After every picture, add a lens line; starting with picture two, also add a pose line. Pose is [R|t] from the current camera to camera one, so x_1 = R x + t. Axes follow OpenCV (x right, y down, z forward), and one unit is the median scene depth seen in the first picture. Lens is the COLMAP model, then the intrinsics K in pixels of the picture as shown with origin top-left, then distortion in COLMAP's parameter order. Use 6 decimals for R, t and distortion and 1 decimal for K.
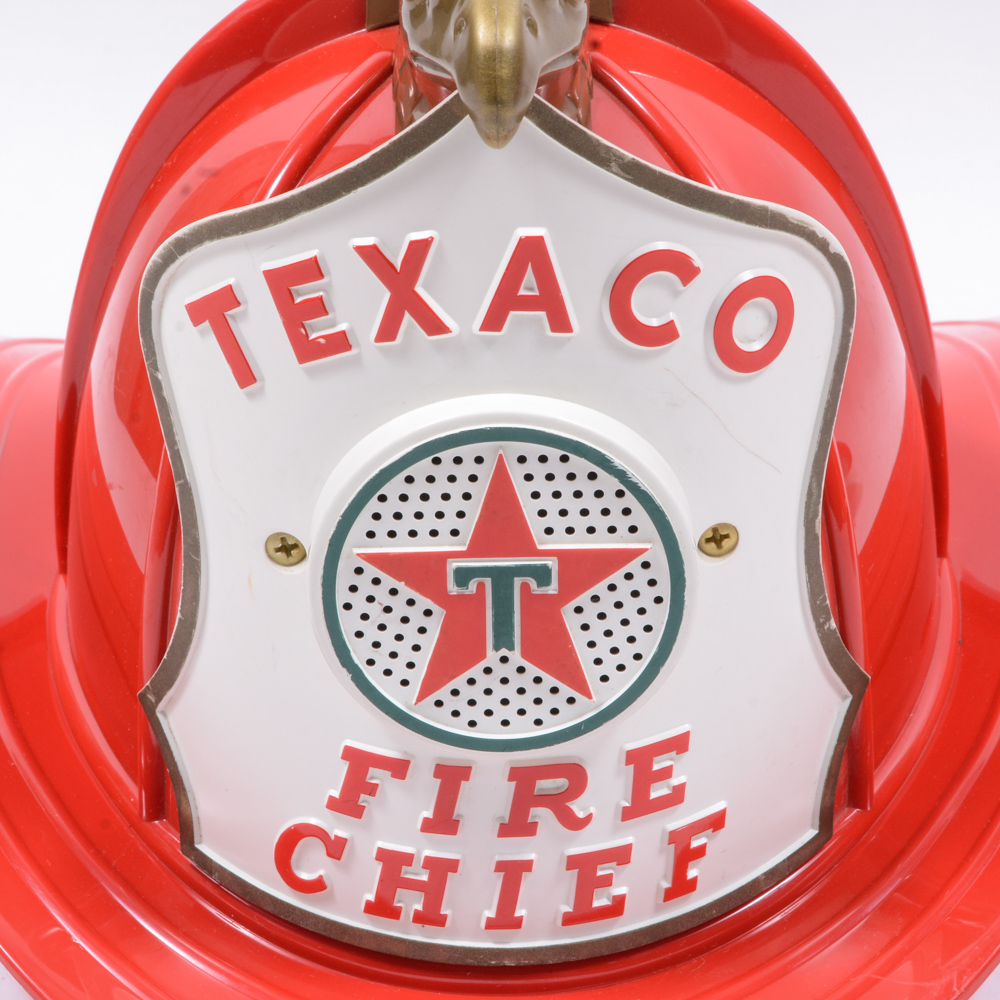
lens RADIAL K [[2914.1, 0, 506.7], [0, 2914.1, 508.4], [0, 0, 1]] dist [0.085672, 0.000000]
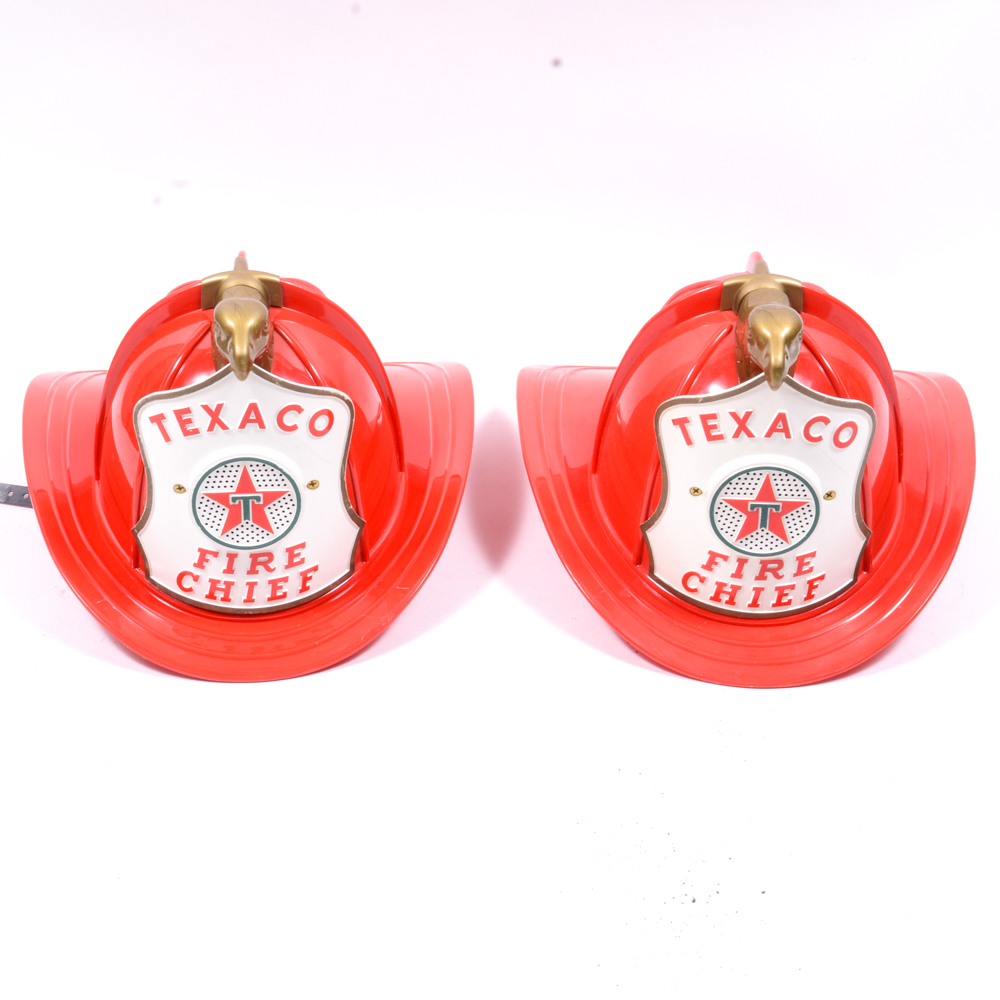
lens RADIAL K [[2254.7, 0, 501.2], [0, 2254.7, 489.1], [0, 0, 1]] dist [-0.011028, 0.000000]
pose [[0.995853, -0.008539, 0.090573, 0.054689], [-0.001183, 0.994286, 0.106745, -0.259333], [-0.090967, -0.106410, 0.990152, -1.553311]]
